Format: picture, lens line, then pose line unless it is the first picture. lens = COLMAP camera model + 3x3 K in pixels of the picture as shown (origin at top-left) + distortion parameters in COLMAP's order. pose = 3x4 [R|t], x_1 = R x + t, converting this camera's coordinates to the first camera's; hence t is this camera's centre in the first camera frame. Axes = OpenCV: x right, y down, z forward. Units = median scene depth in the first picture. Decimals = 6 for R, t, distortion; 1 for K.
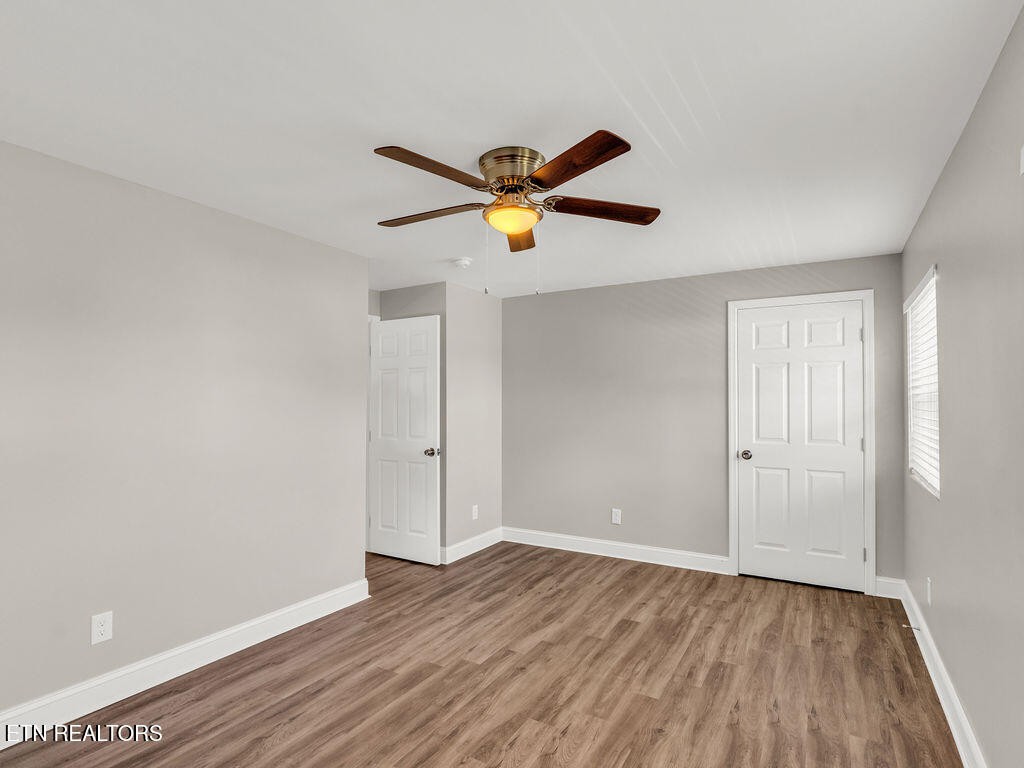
lens RADIAL K [[536.4, 0, 508.0], [0, 536.4, 386.7], [0, 0, 1]] dist [-0.003594, 0.000350]
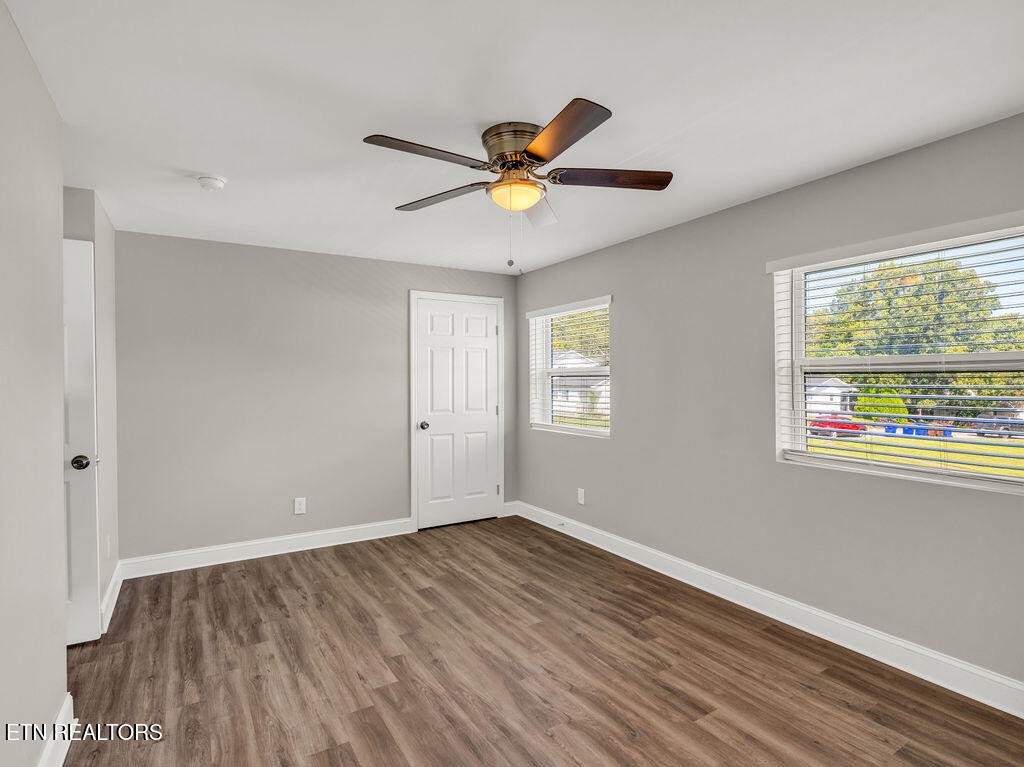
lens RADIAL K [[536.4, 0, 508.0], [0, 536.4, 386.2], [0, 0, 1]] dist [-0.003594, 0.000350]
pose [[0.463949, -0.012919, 0.885768, -0.560483], [-0.021028, 0.999451, 0.025592, 0.009543], [-0.885612, -0.030499, 0.463423, 0.345214]]
